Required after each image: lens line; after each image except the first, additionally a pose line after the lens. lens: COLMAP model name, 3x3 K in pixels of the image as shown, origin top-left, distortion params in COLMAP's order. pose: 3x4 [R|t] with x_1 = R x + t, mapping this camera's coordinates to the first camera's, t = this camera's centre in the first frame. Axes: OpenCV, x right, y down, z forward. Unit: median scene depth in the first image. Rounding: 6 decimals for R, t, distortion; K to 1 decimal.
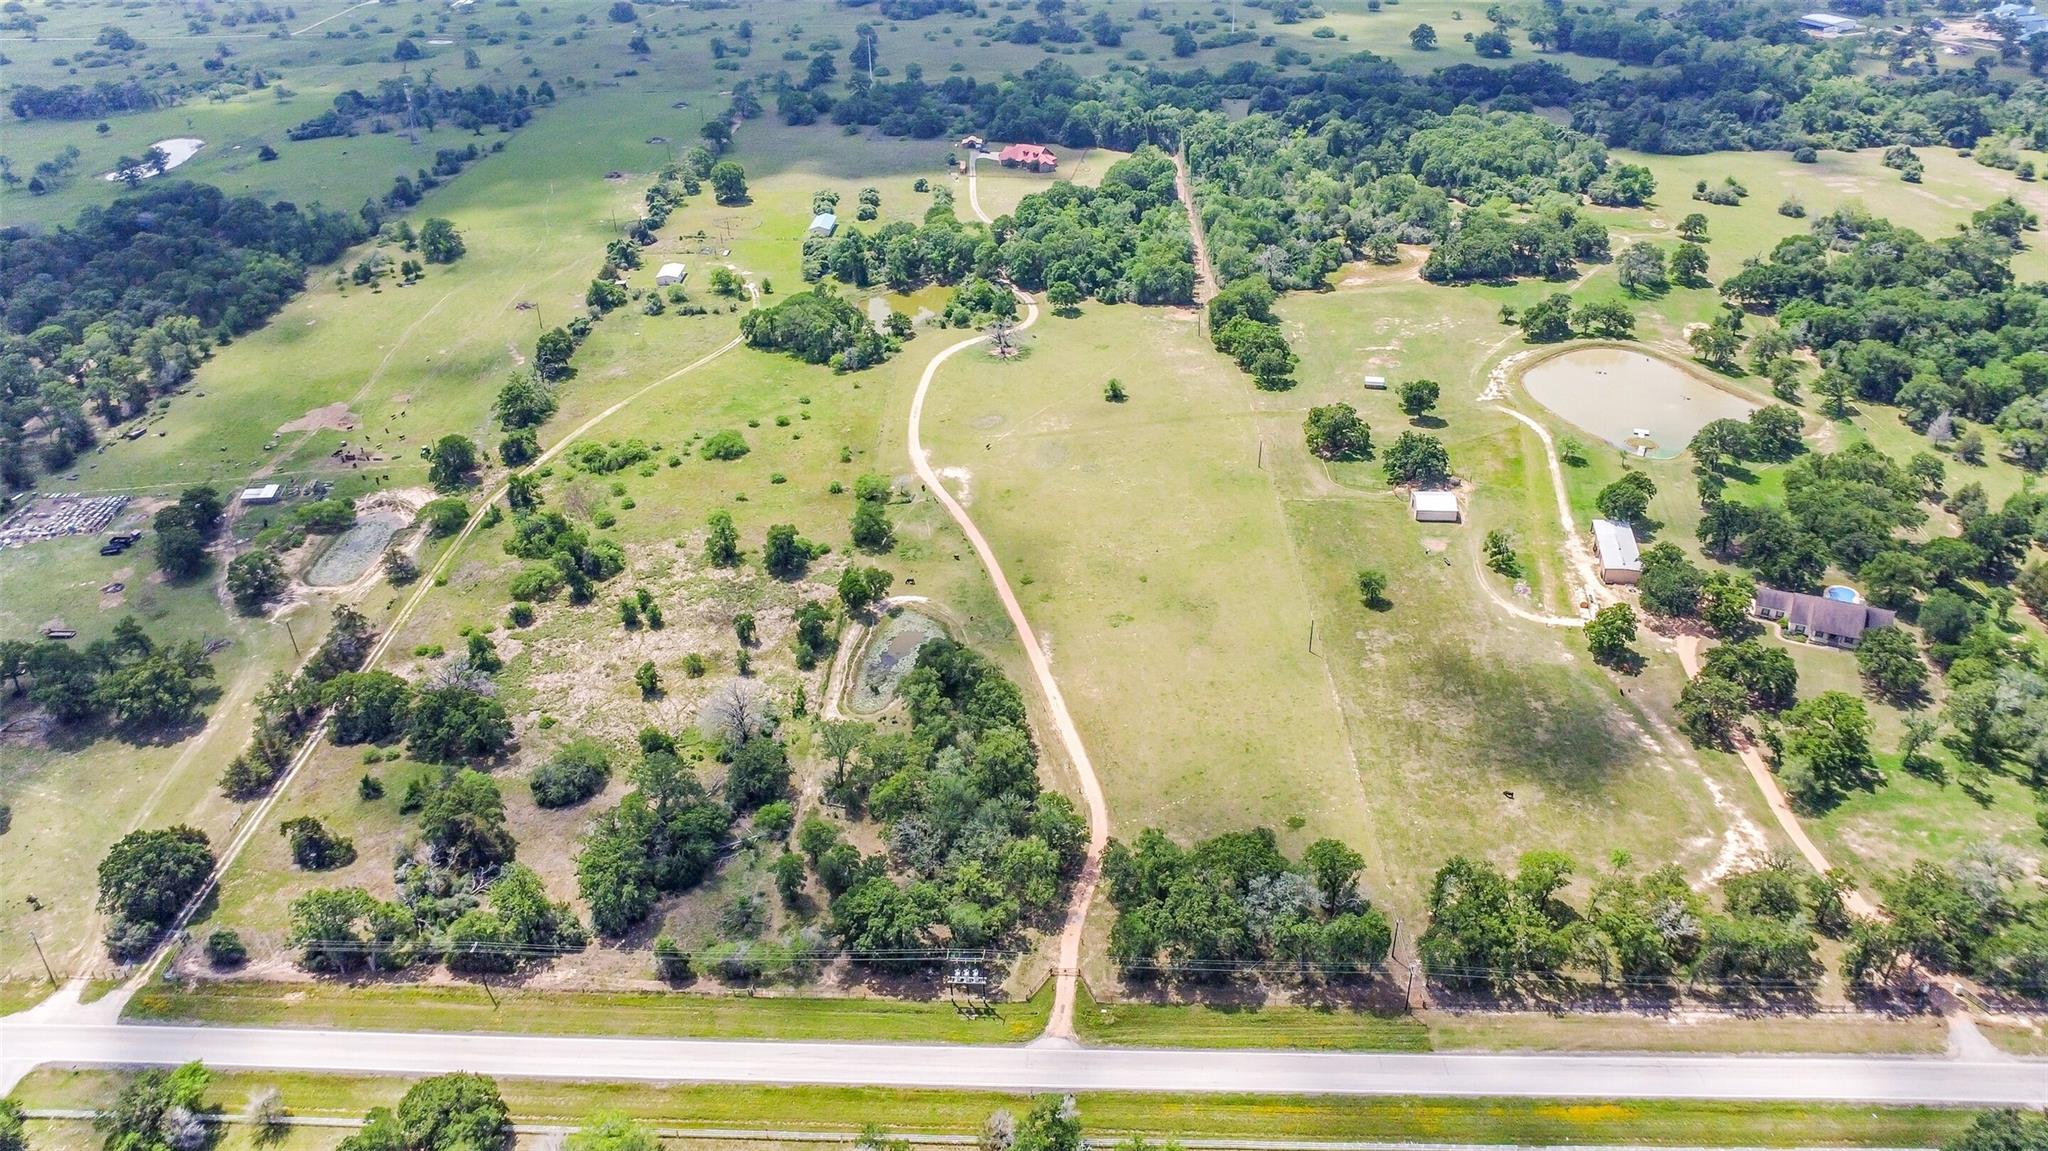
lens RADIAL K [[1475.2, 0, 1025.0], [0, 1475.2, 573.3], [0, 0, 1]] dist [-0.031953, -0.002180]
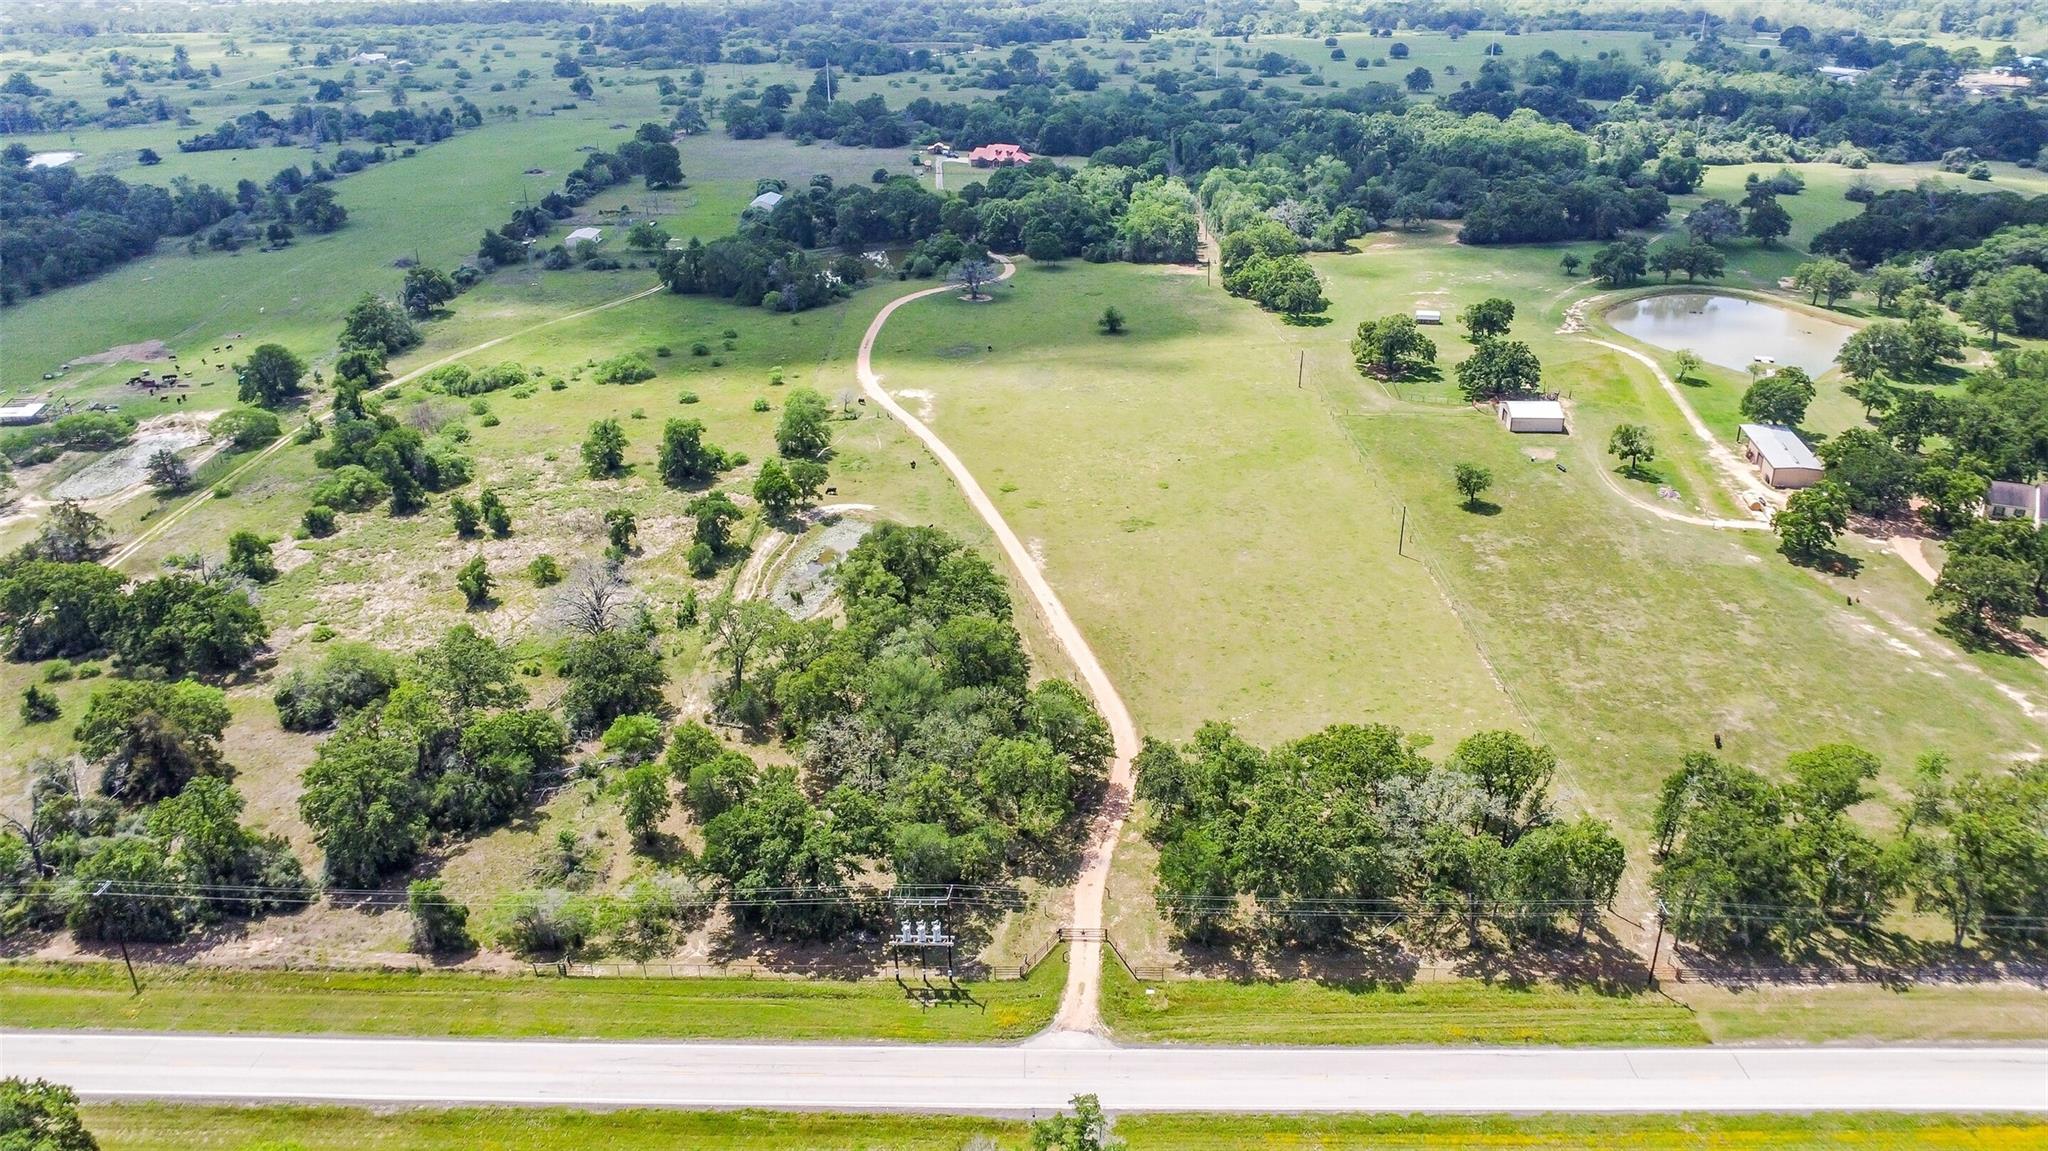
lens RADIAL K [[1475.2, 0, 1025.8], [0, 1475.2, 578.7], [0, 0, 1]] dist [-0.031953, -0.002180]
pose [[0.999707, 0.001363, 0.024183, -0.008680], [0.001259, 0.994141, -0.108082, 0.143523], [-0.024188, 0.108081, 0.993848, 0.284831]]
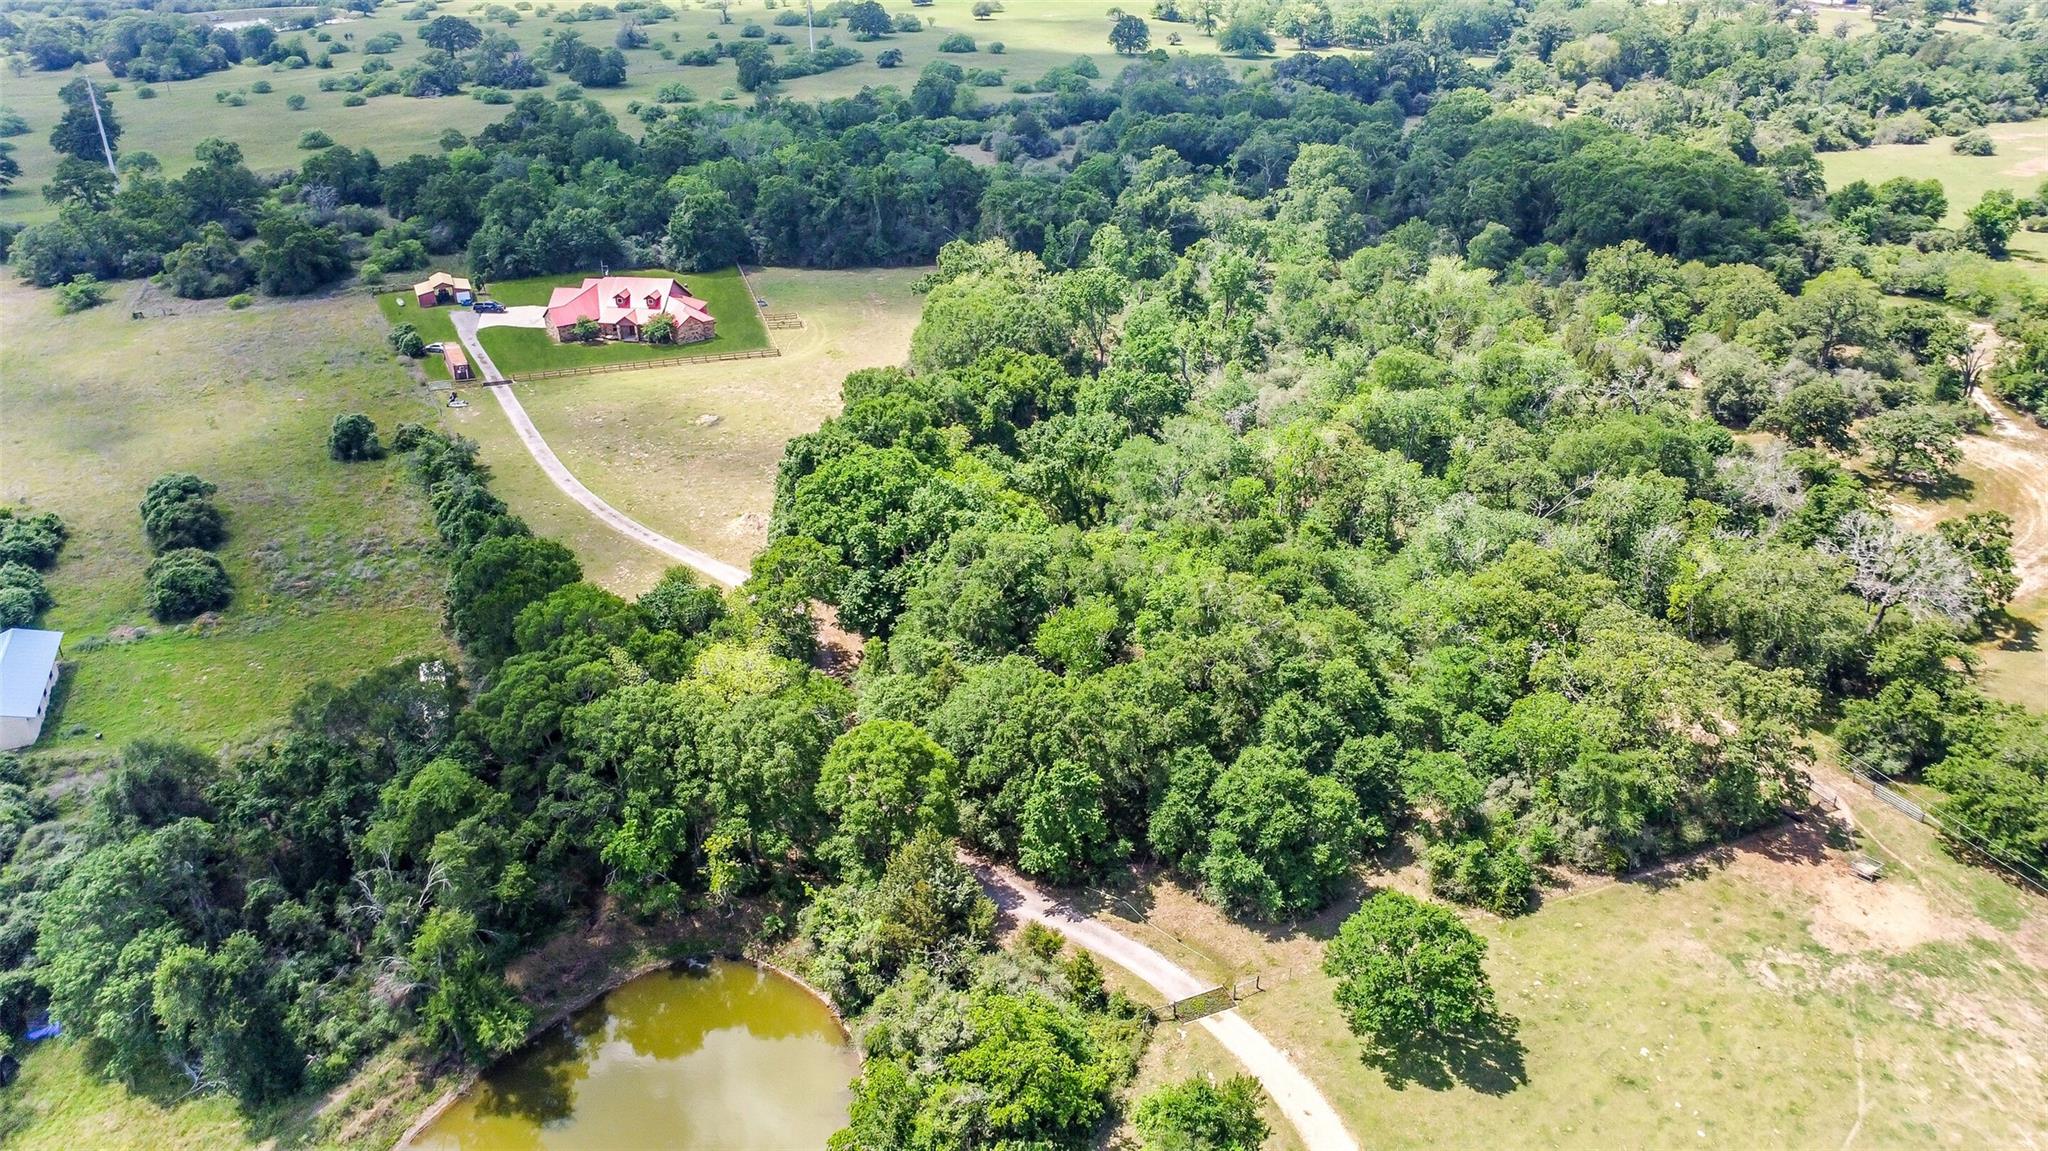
lens RADIAL K [[1475.2, 0, 1026.6], [0, 1475.2, 577.0], [0, 0, 1]] dist [-0.031953, -0.002180]
pose [[0.897269, -0.191122, 0.397971, -0.142296], [0.217439, 0.975835, -0.021602, -0.389585], [-0.384225, 0.105917, 0.917144, 1.306894]]
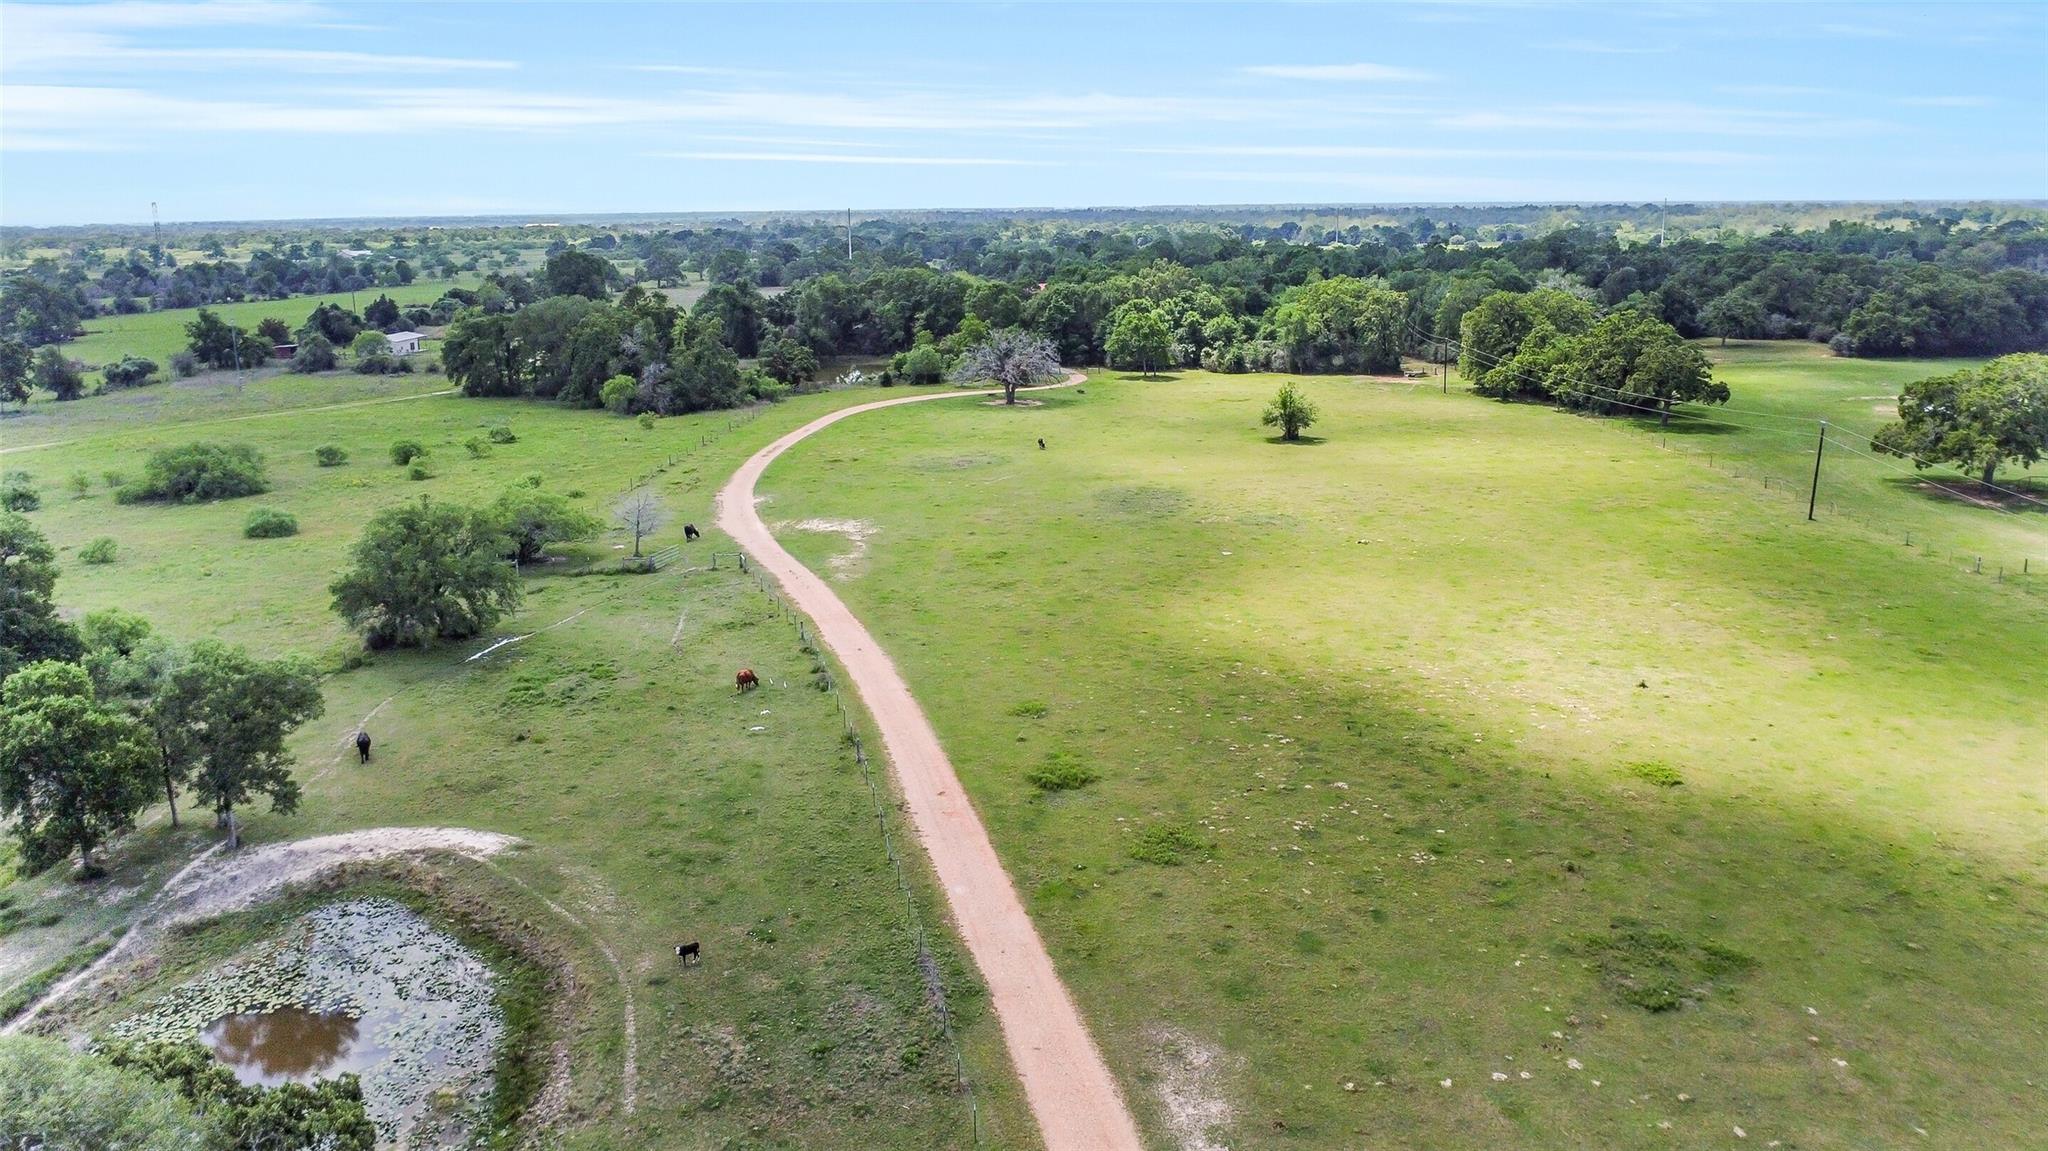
lens RADIAL K [[1475.2, 0, 1025.3], [0, 1475.2, 574.0], [0, 0, 1]] dist [-0.031953, -0.002180]
pose [[0.999602, 0.016577, -0.022839, 0.000519], [-0.022476, 0.957054, -0.289036, 0.039359], [0.017067, 0.289434, 0.957046, 0.877967]]
